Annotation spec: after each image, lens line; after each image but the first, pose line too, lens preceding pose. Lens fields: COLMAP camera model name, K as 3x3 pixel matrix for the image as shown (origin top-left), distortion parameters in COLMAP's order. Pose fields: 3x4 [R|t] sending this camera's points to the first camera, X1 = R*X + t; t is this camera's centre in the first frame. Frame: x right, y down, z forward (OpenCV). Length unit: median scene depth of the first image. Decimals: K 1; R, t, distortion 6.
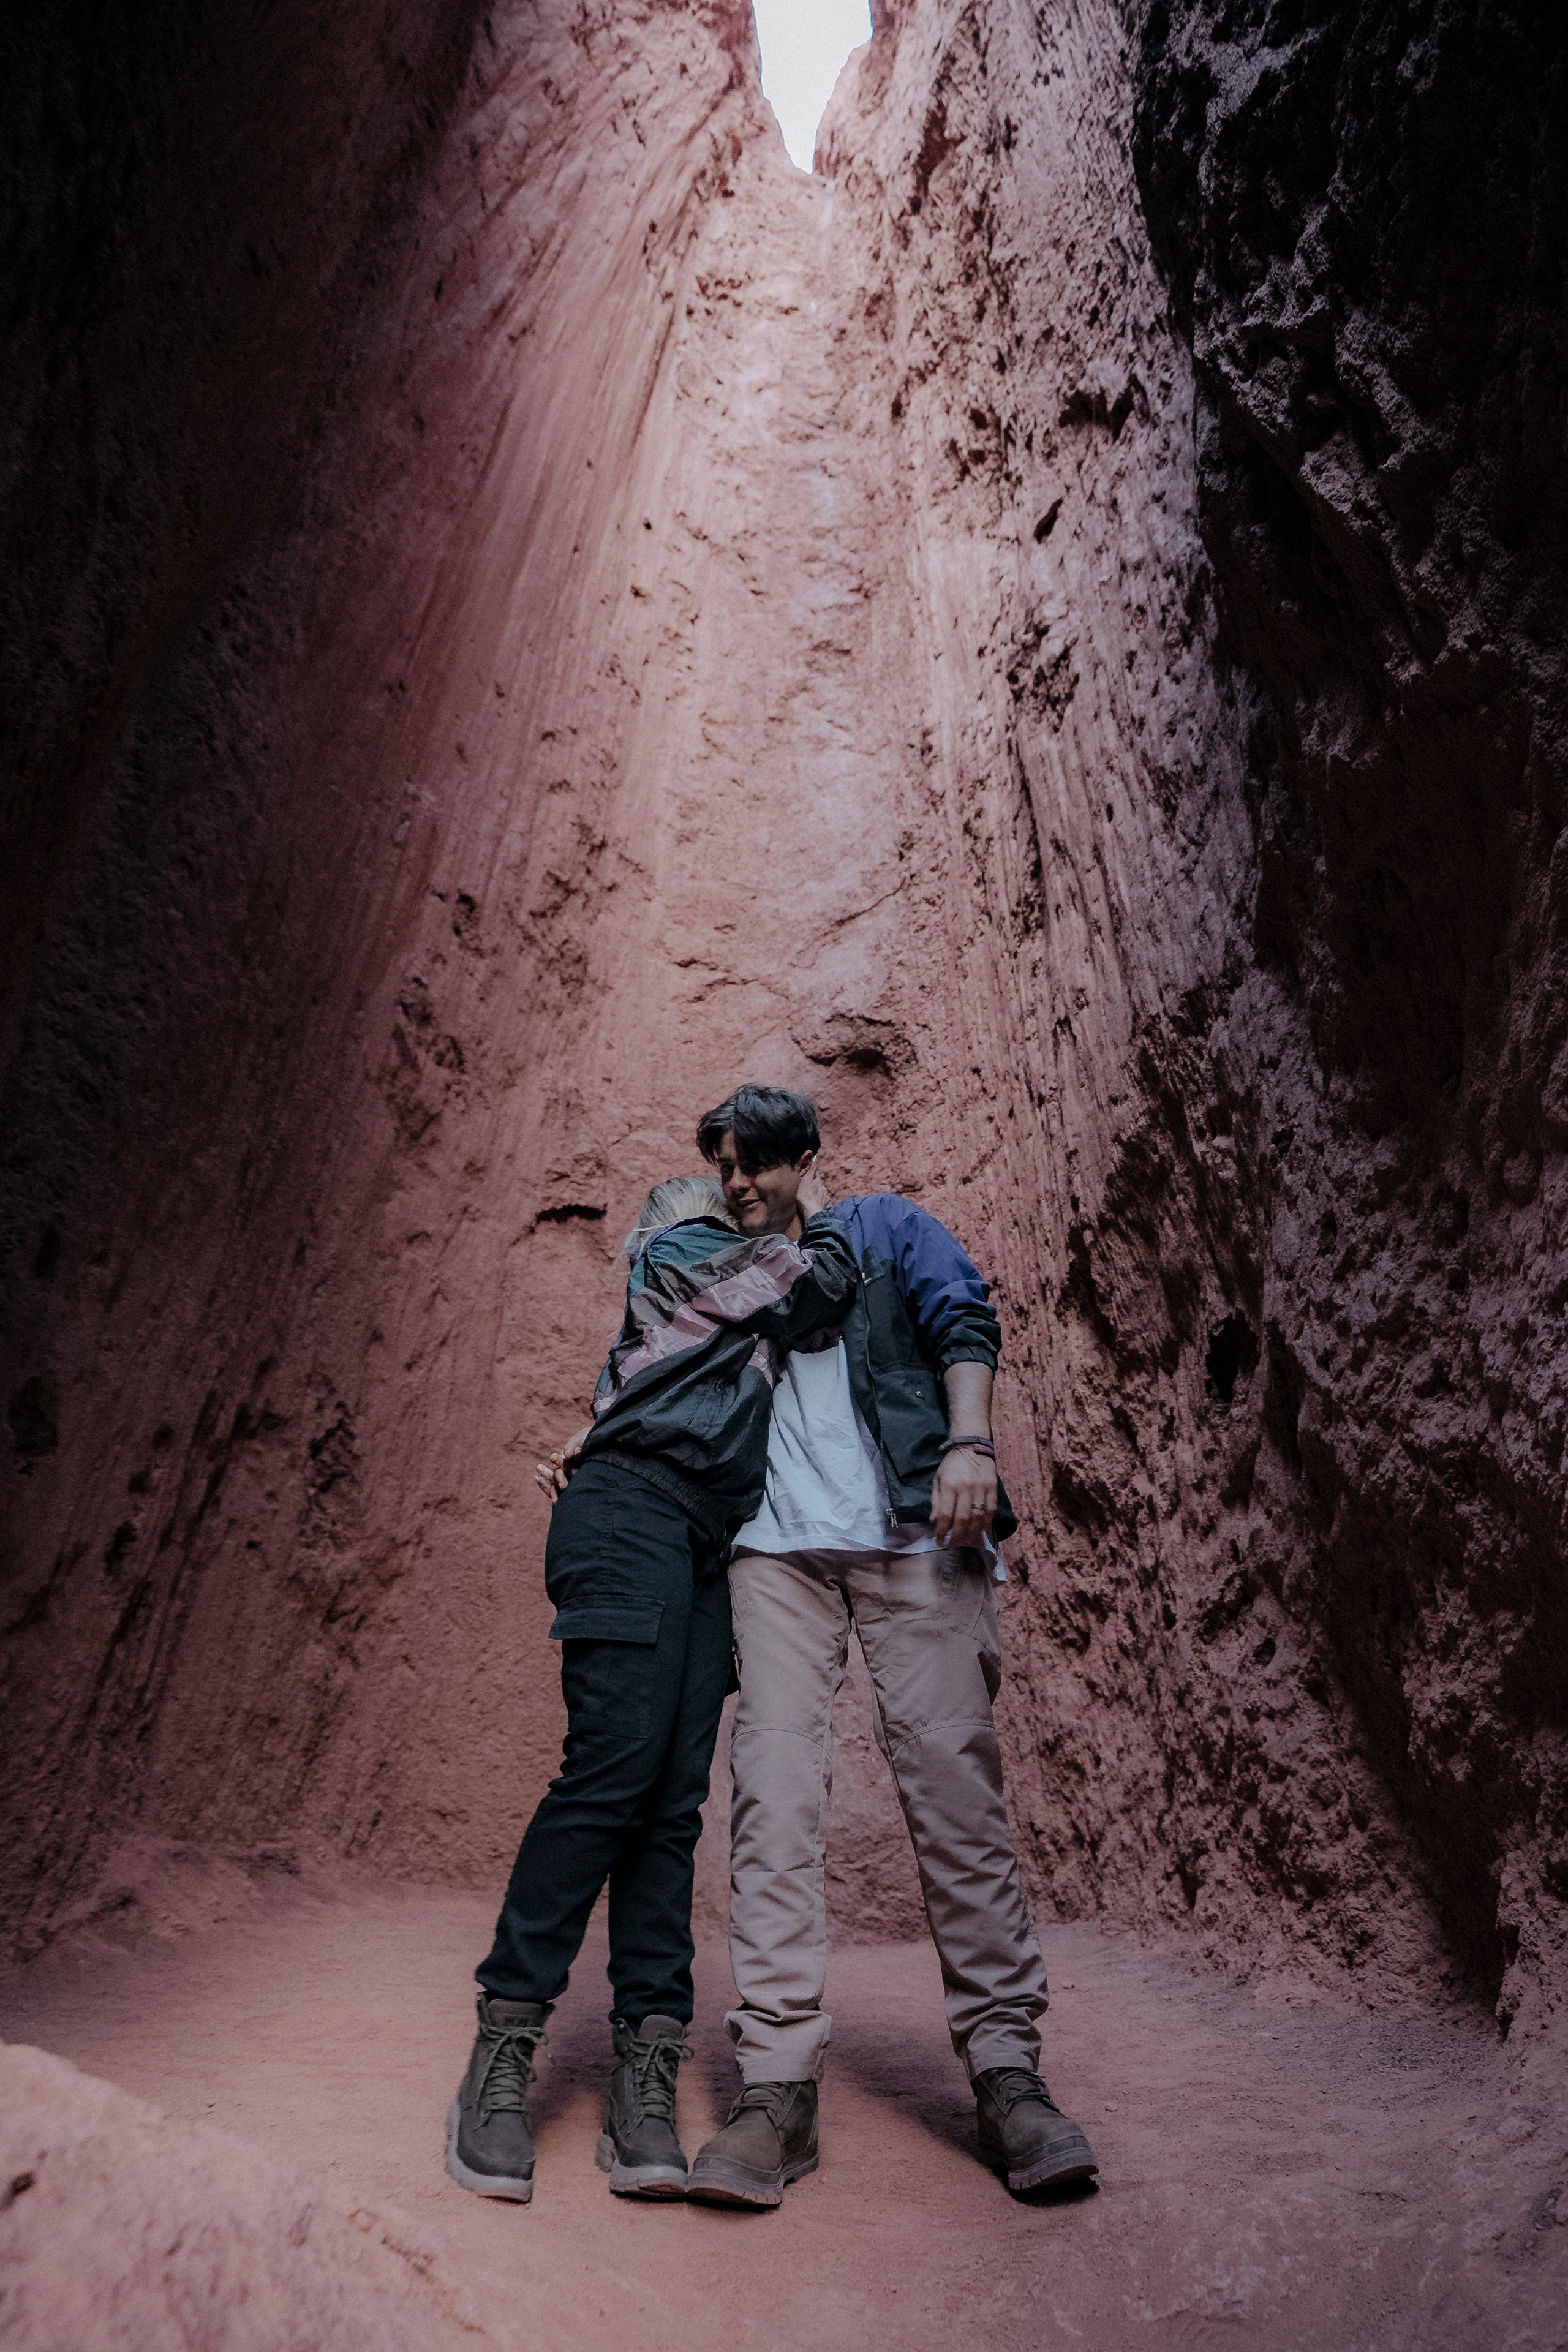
lens RADIAL K [[1294.0, 0, 835.8], [0, 1294.0, 1267.8], [0, 0, 1]] dist [-0.014349, -0.000916]
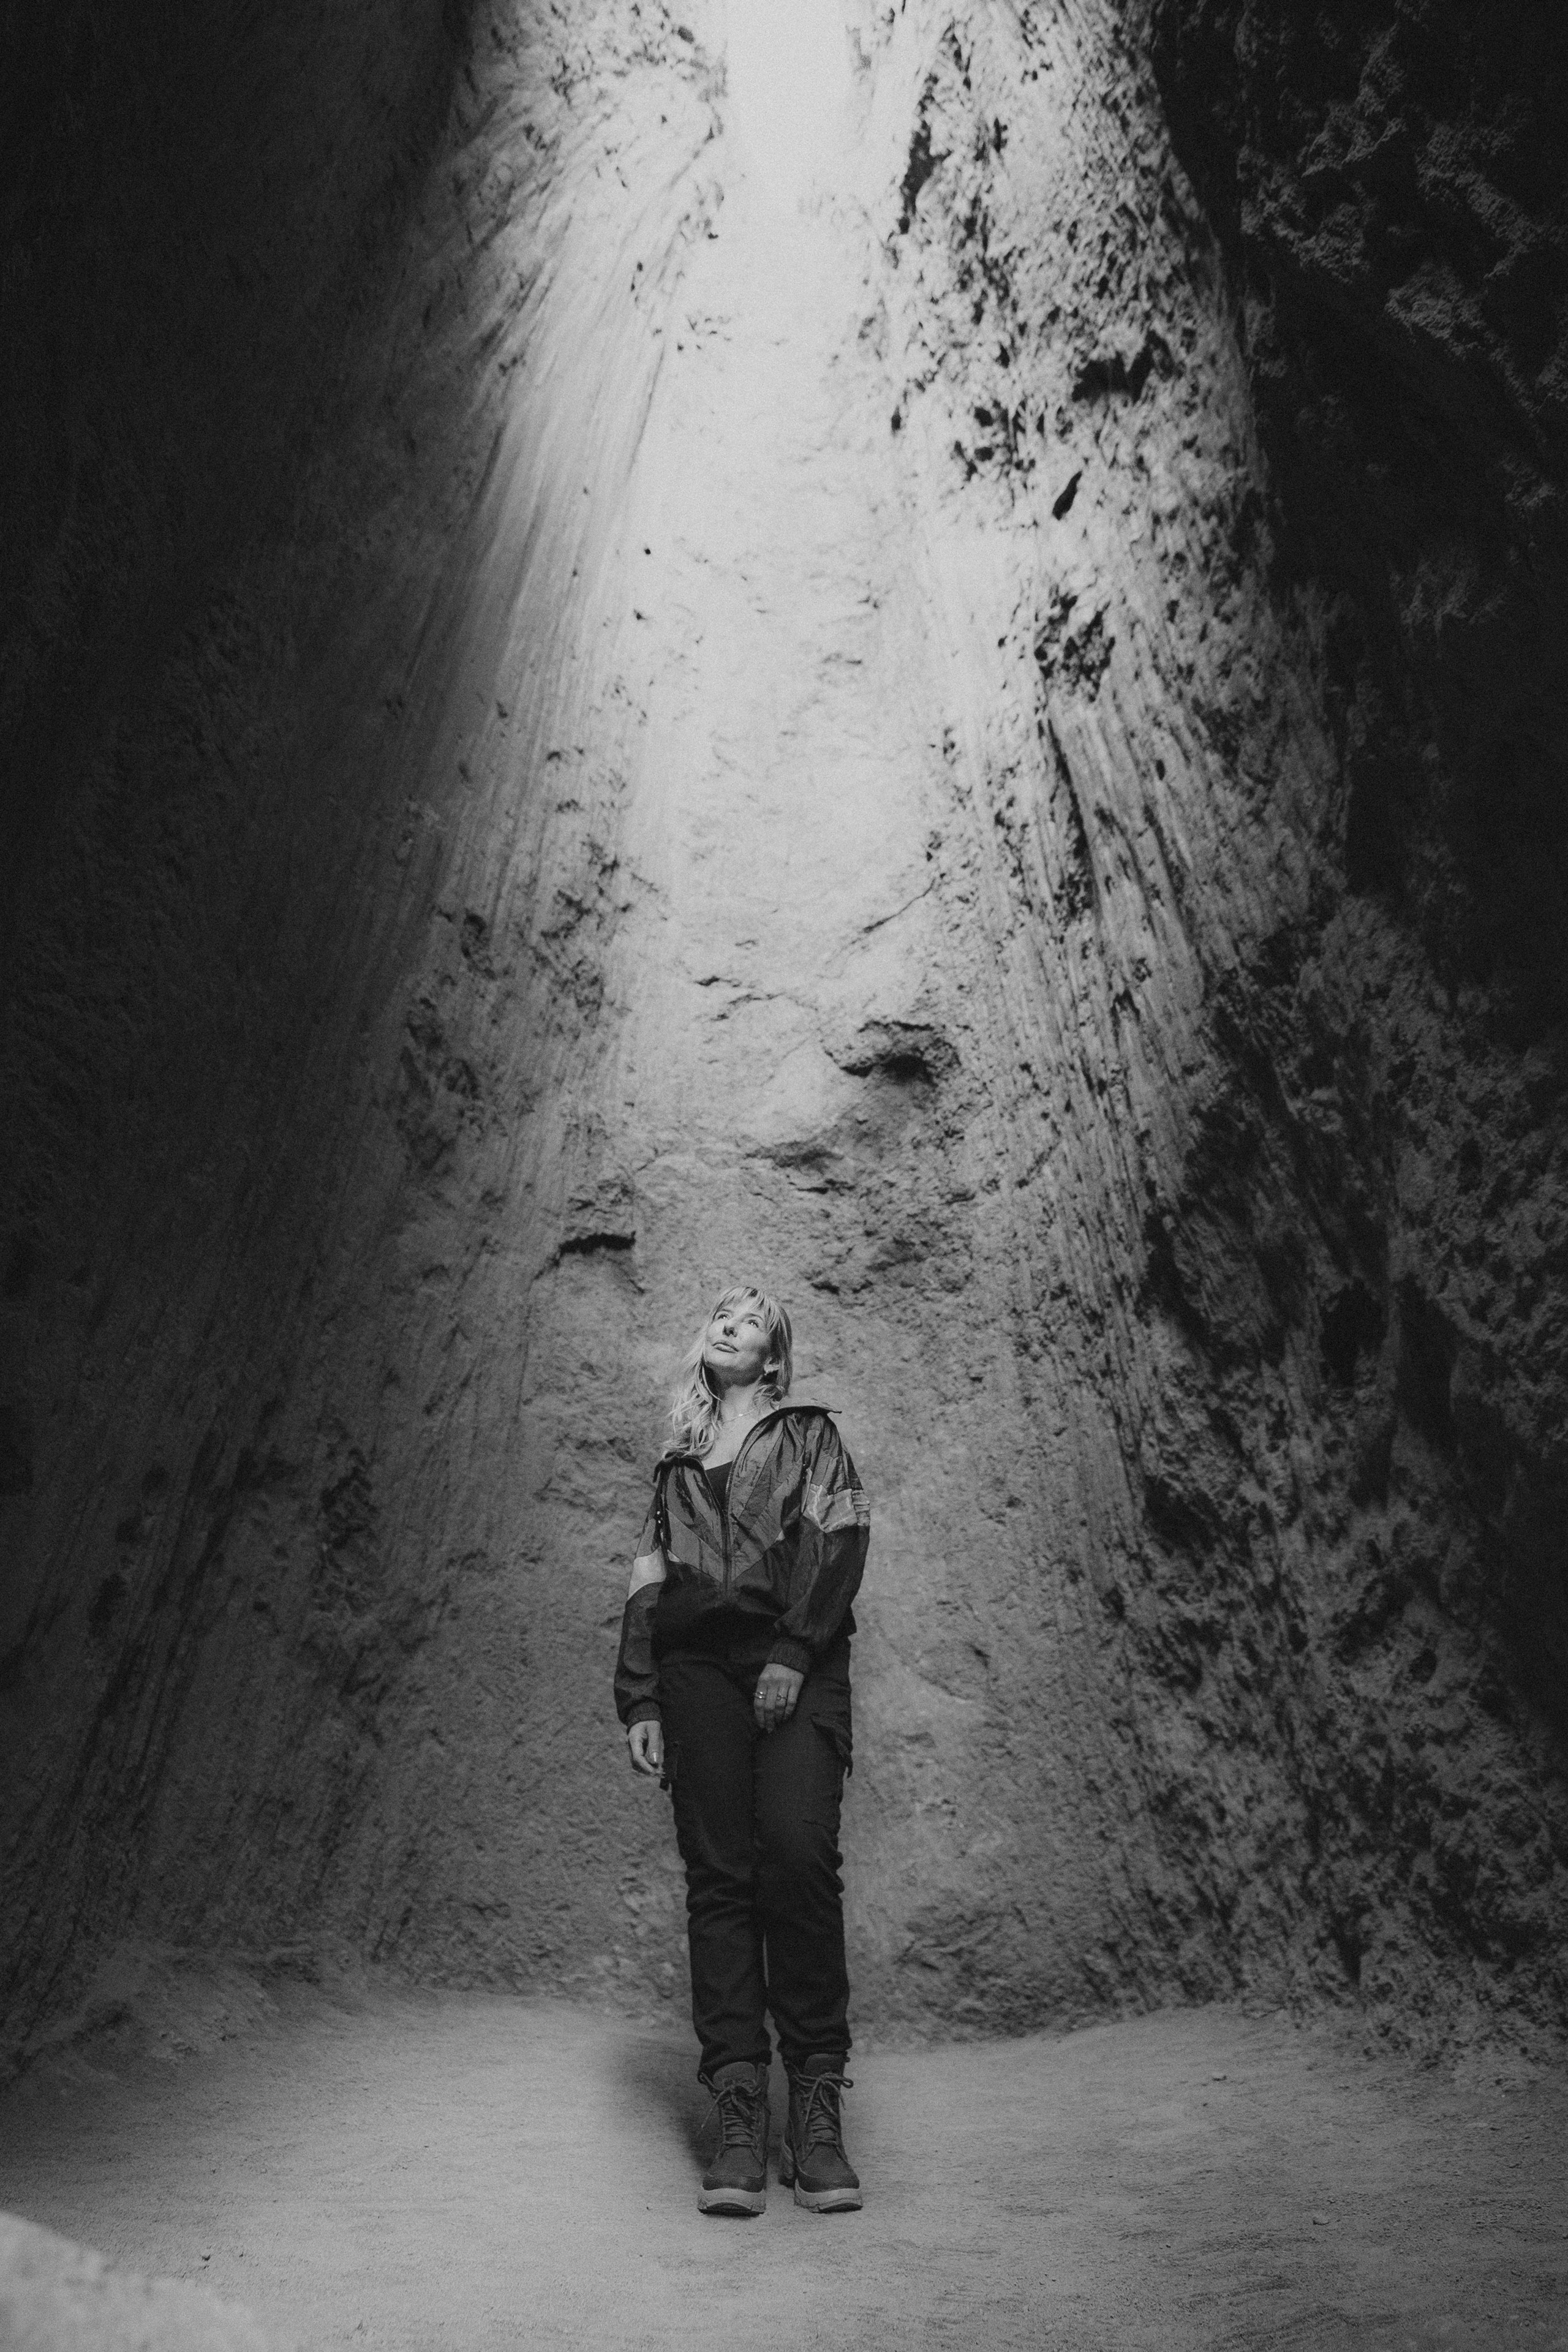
lens RADIAL K [[1334.1, 0, 839.2], [0, 1334.1, 1244.0], [0, 0, 1]] dist [-0.015391, 0.000937]
pose [[0.998614, -0.050199, -0.015825, -0.020584], [0.049013, 0.996477, -0.068058, 0.041161], [0.019186, 0.067188, 0.997556, 0.062275]]
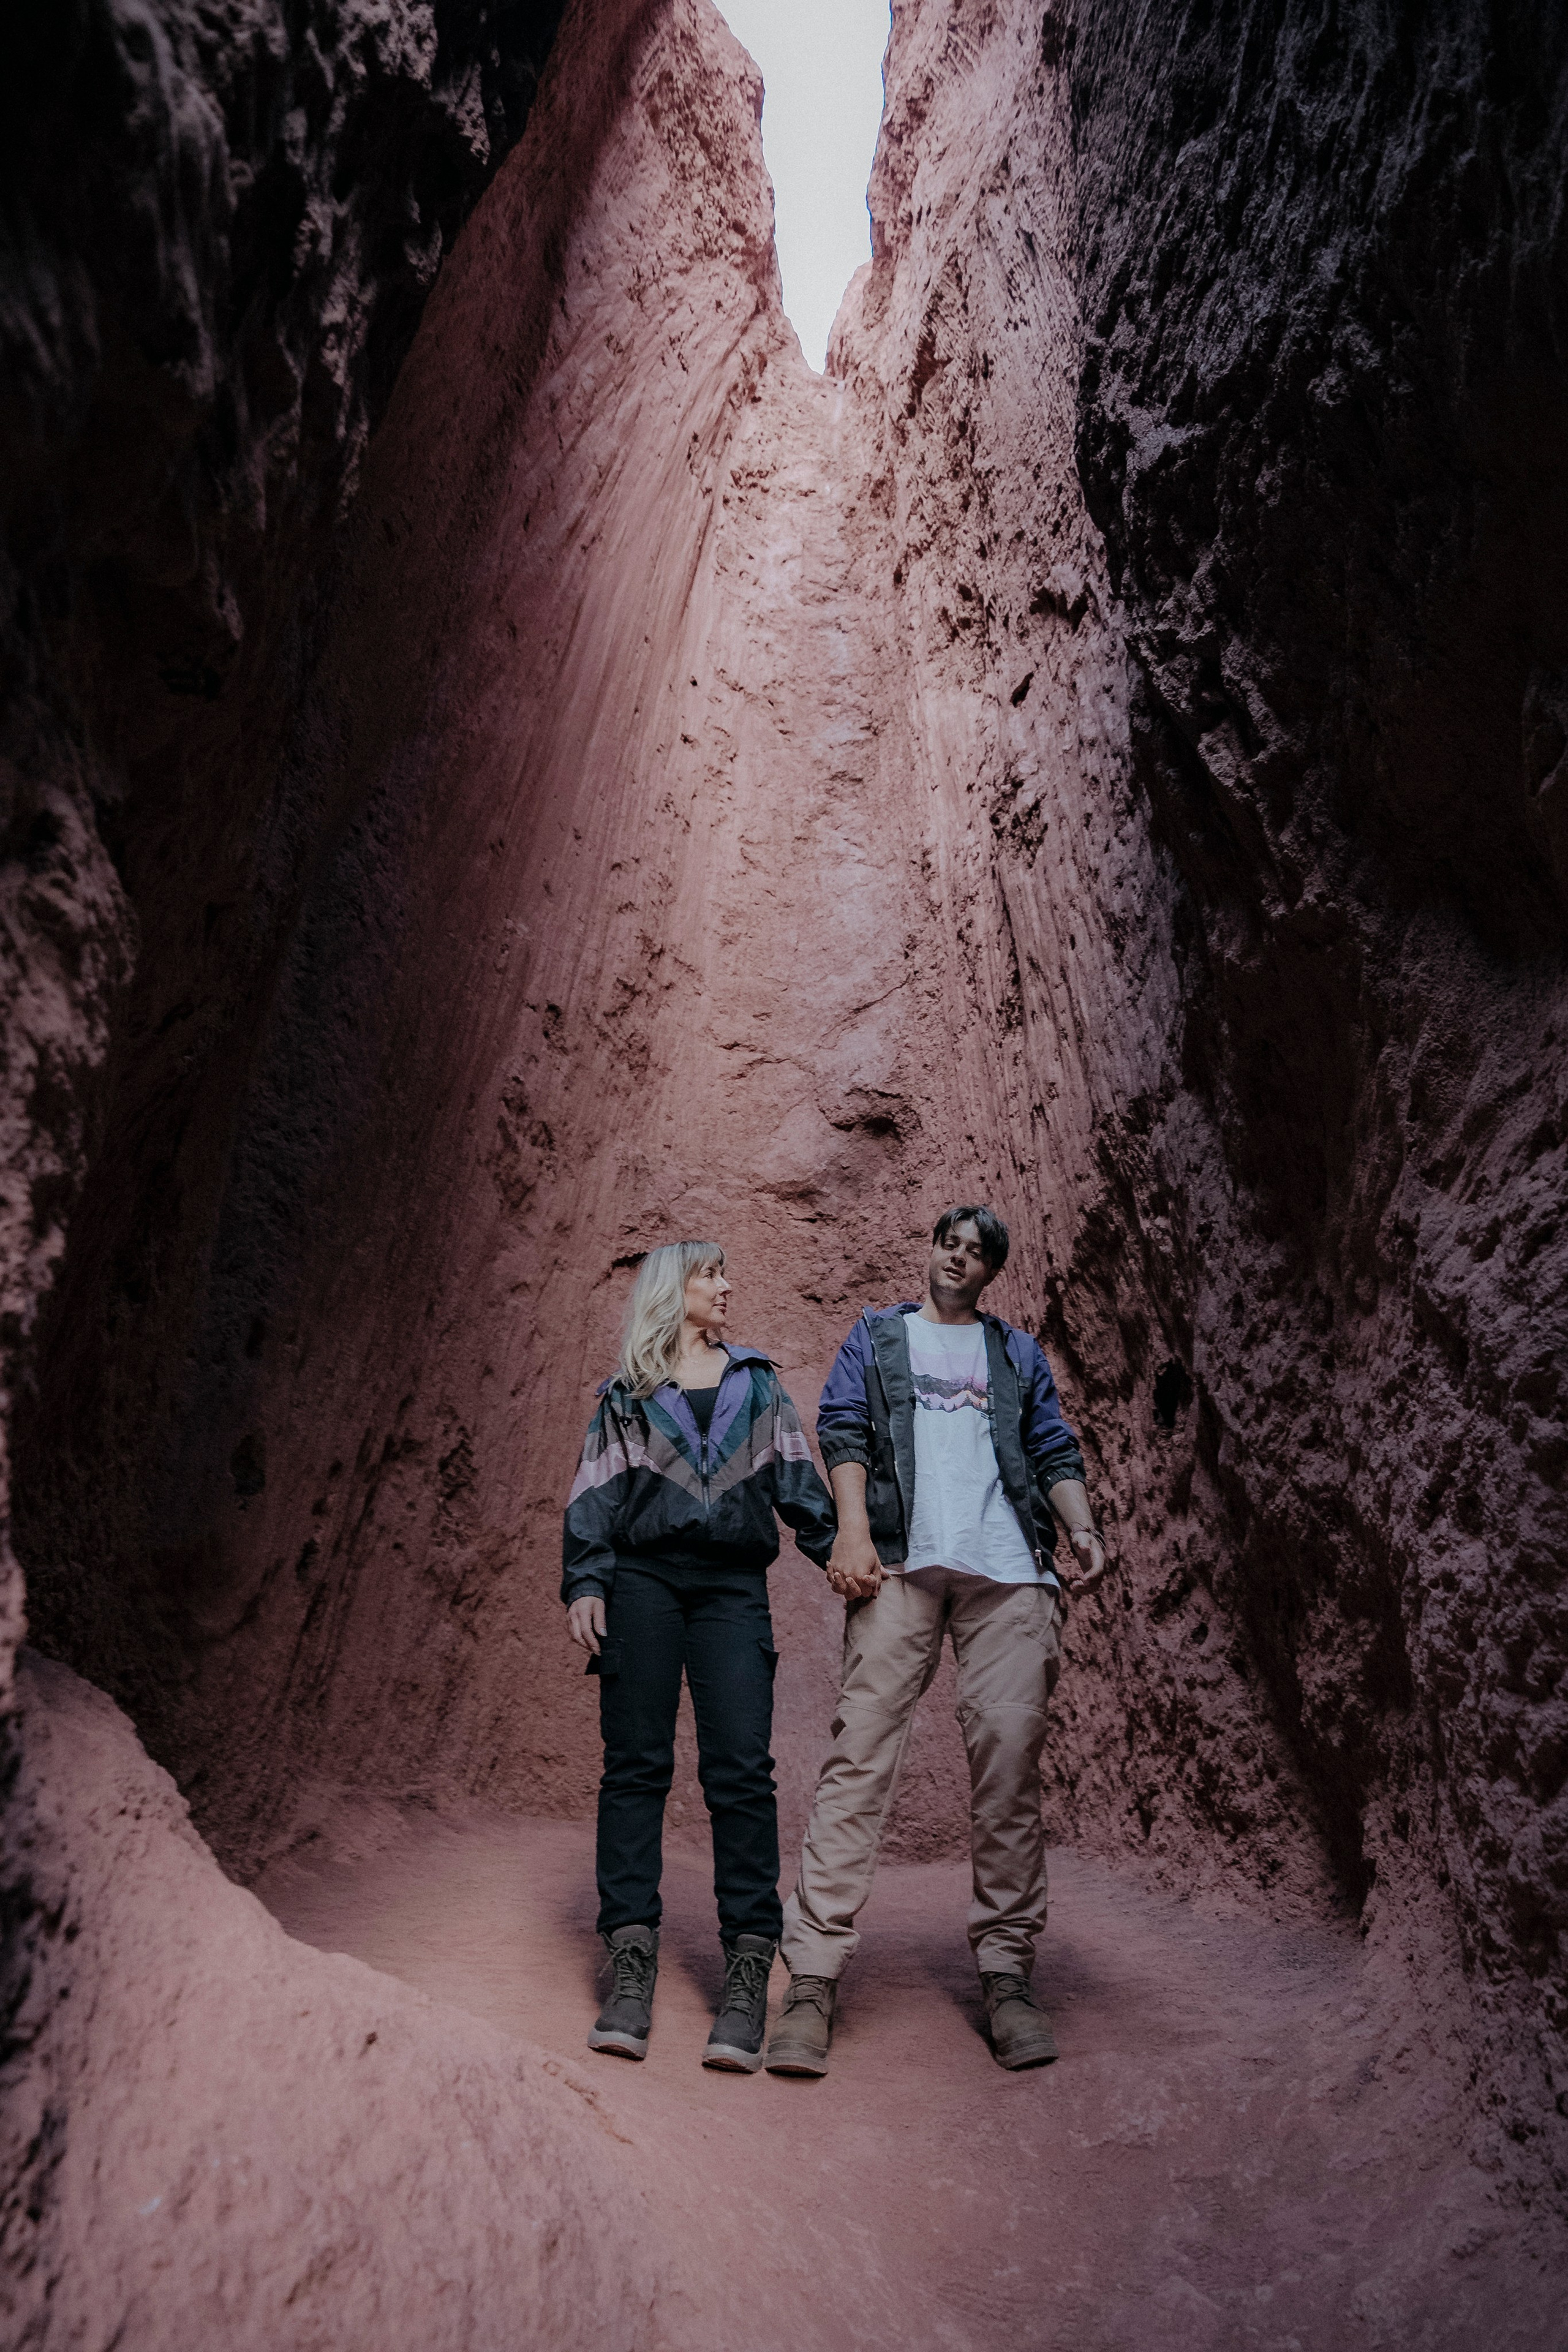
lens RADIAL K [[1133.6, 0, 829.6], [0, 1133.6, 1231.1], [0, 0, 1]] dist [-0.018381, 0.004226]
pose [[0.999600, -0.013500, -0.024869, 0.002101], [0.012923, 0.999647, -0.023223, -0.052489], [0.025174, 0.022892, 0.999421, -0.085480]]
